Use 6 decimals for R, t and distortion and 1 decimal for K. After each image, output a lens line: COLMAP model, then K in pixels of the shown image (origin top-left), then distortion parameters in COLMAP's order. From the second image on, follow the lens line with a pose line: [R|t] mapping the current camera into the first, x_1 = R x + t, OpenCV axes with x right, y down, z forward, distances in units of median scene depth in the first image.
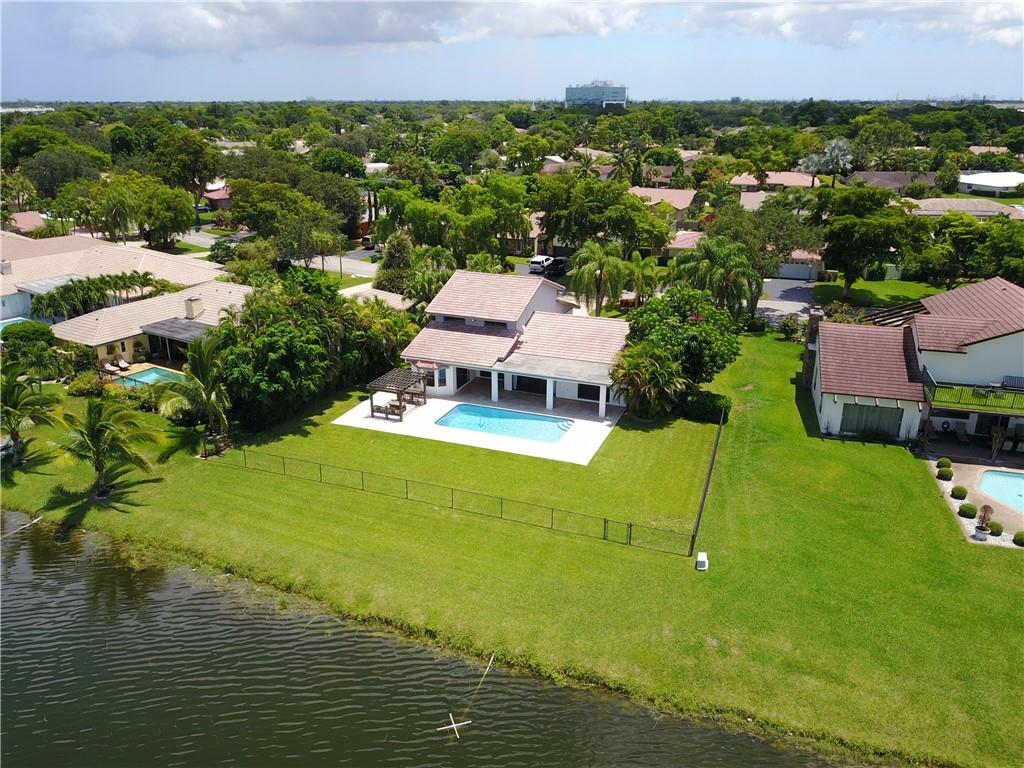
lens RADIAL K [[776.7, 0, 508.9], [0, 776.7, 386.3], [0, 0, 1]] dist [-0.006638, 0.011846]
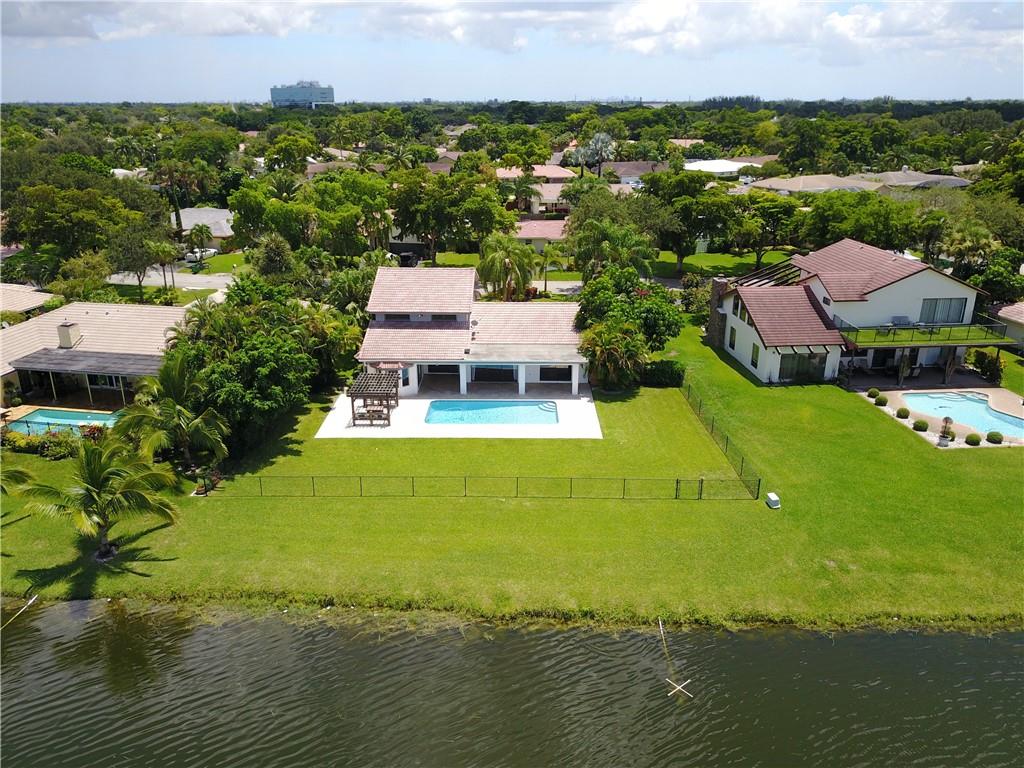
lens RADIAL K [[776.7, 0, 508.1], [0, 776.7, 381.4], [0, 0, 1]] dist [-0.006638, 0.011846]
pose [[0.935717, -0.121318, 0.331234, -0.300075], [0.123660, 0.992225, 0.014079, -0.003649], [-0.330366, 0.027787, 0.943444, 0.050484]]
